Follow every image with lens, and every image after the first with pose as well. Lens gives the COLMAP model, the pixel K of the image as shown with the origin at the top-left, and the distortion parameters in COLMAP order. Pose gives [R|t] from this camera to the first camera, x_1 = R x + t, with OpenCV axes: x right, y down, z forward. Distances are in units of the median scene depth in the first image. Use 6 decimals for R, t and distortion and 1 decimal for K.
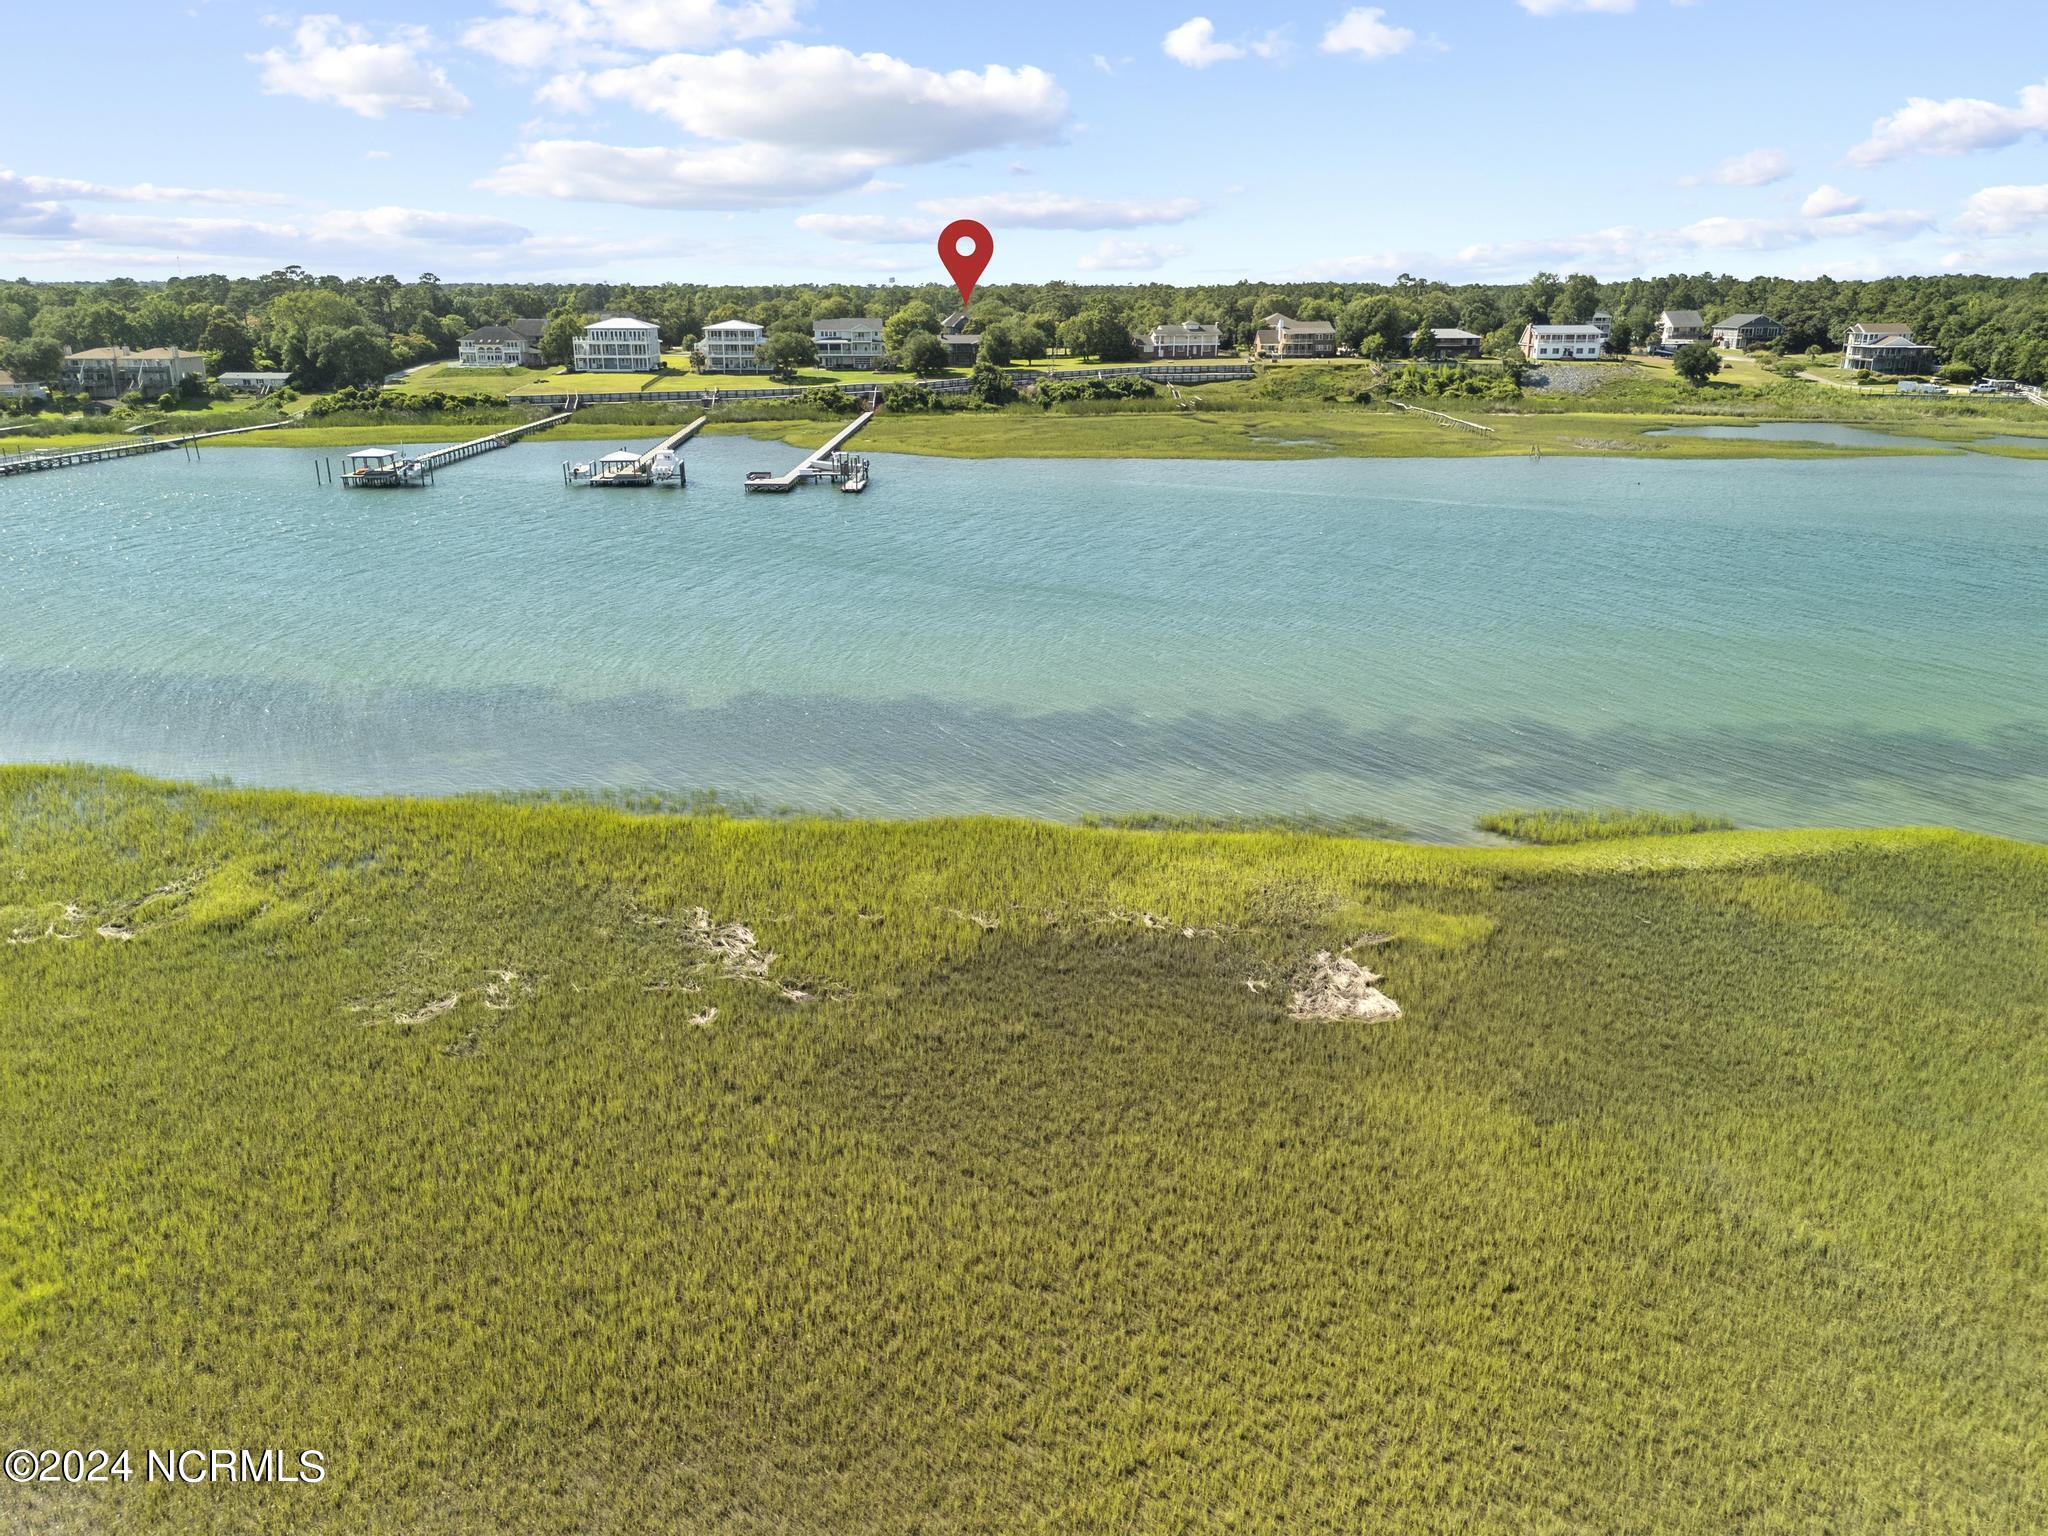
lens RADIAL K [[1508.9, 0, 1024.0], [0, 1508.9, 768.0], [0, 0, 1]] dist [0.025352, -0.024711]
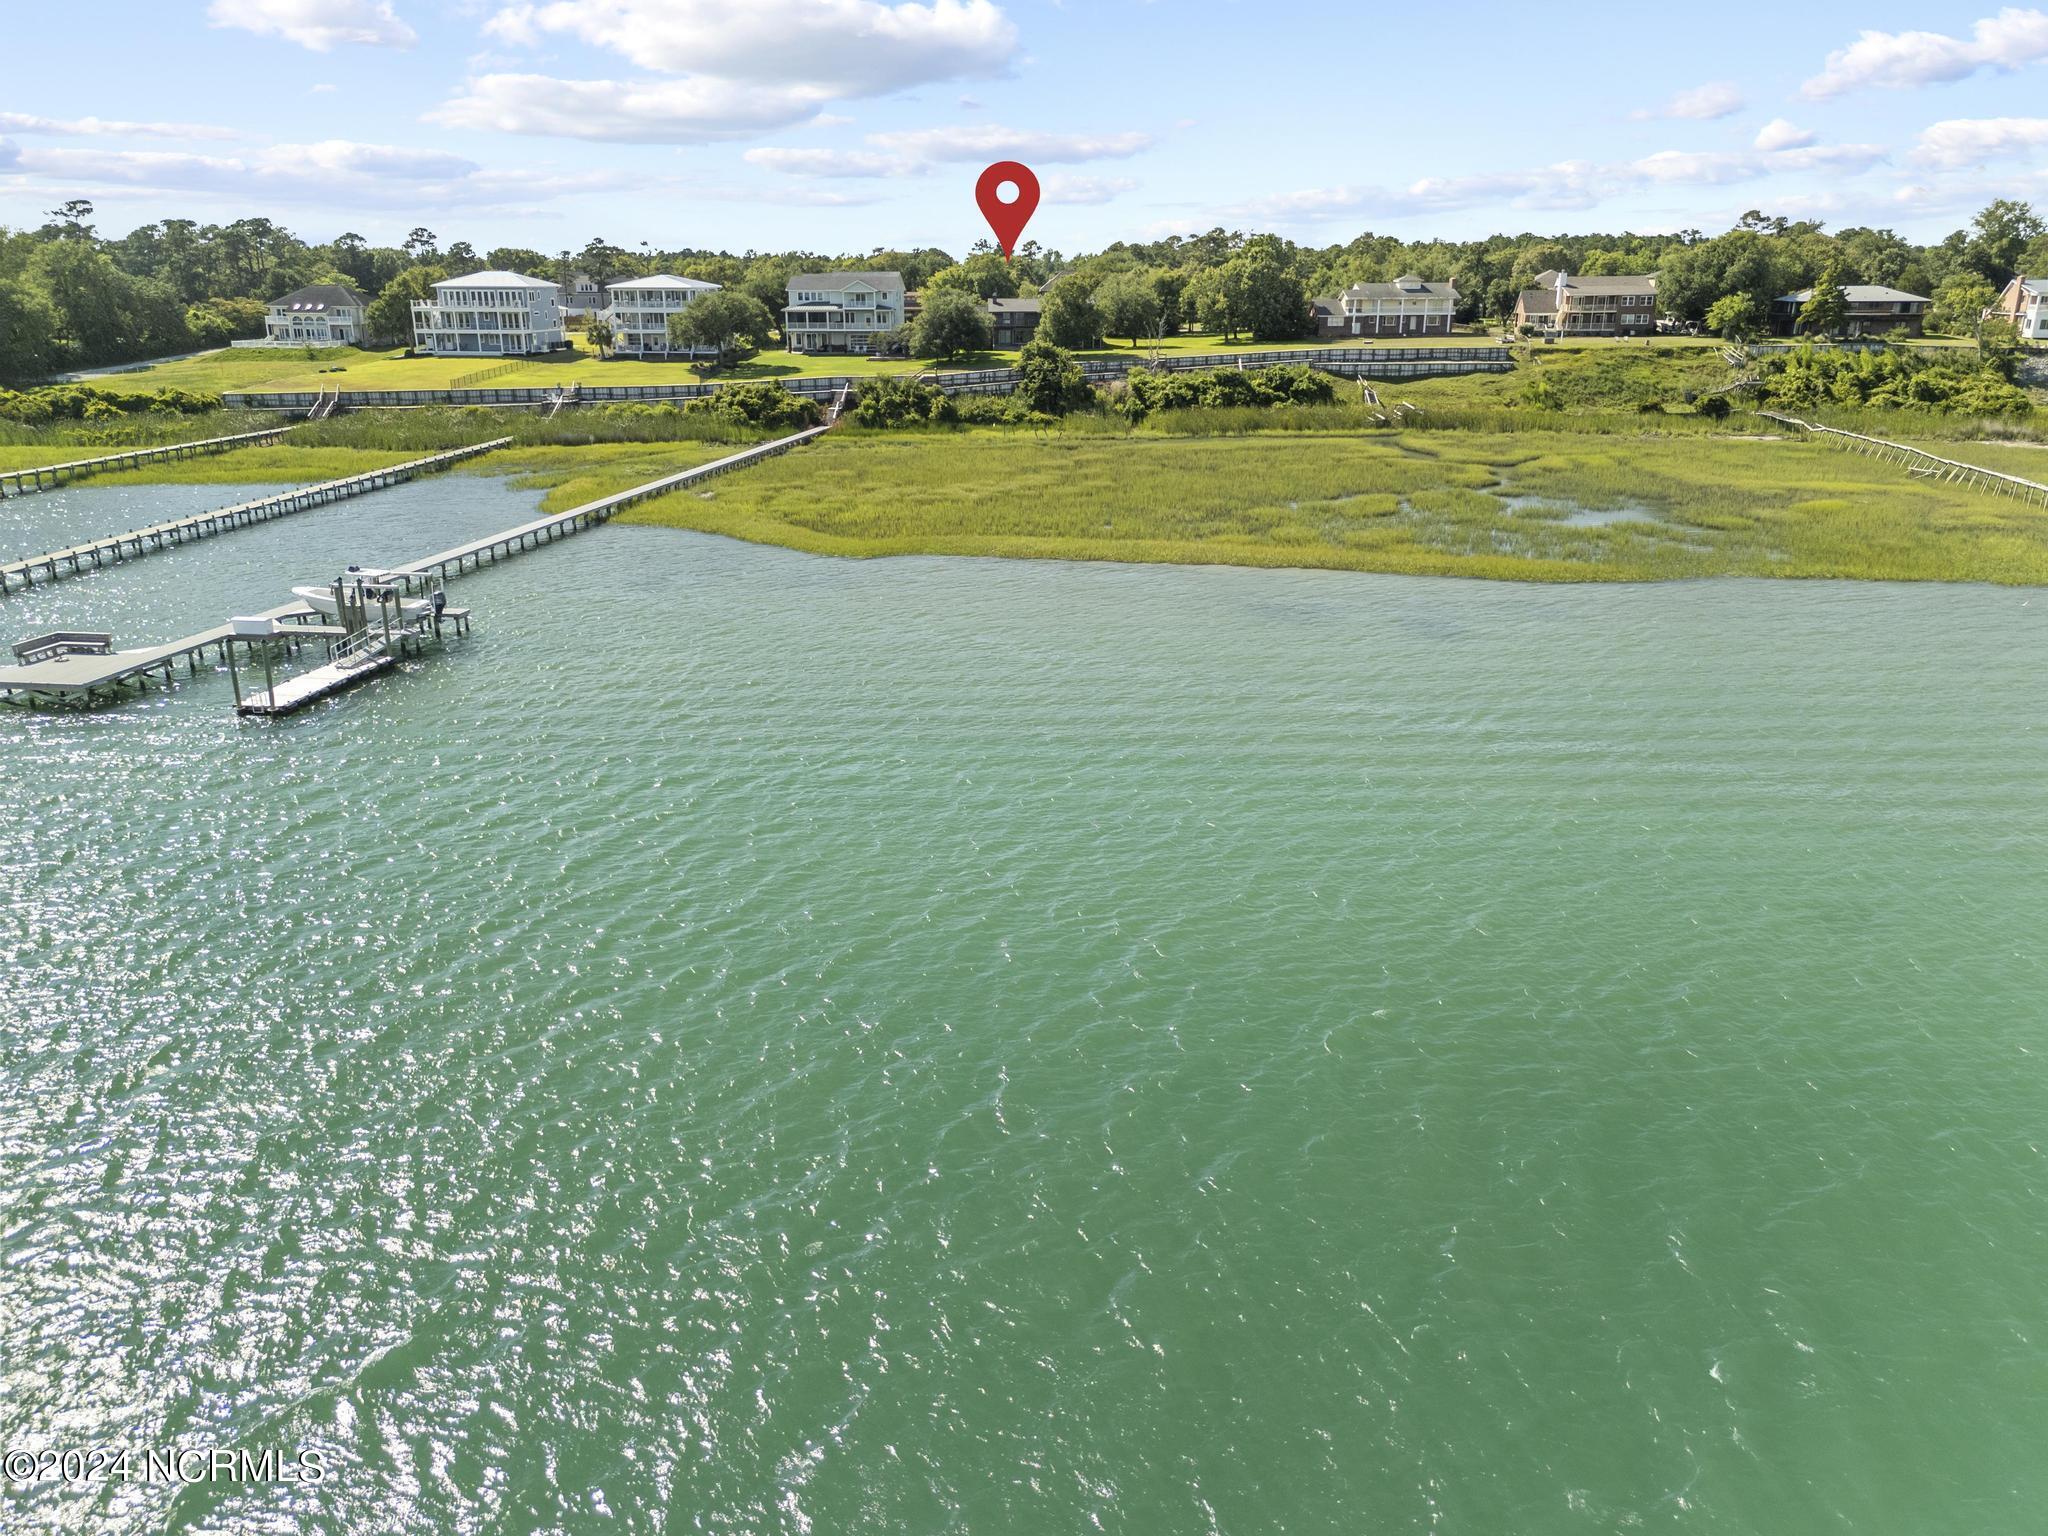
lens RADIAL K [[1508.9, 0, 1024.0], [0, 1508.9, 768.0], [0, 0, 1]] dist [0.025352, -0.024711]
pose [[0.988570, 0.043307, -0.144407, 0.058141], [-0.042031, 0.999046, 0.011876, -0.105320], [0.144783, -0.005671, 0.989447, 0.400747]]
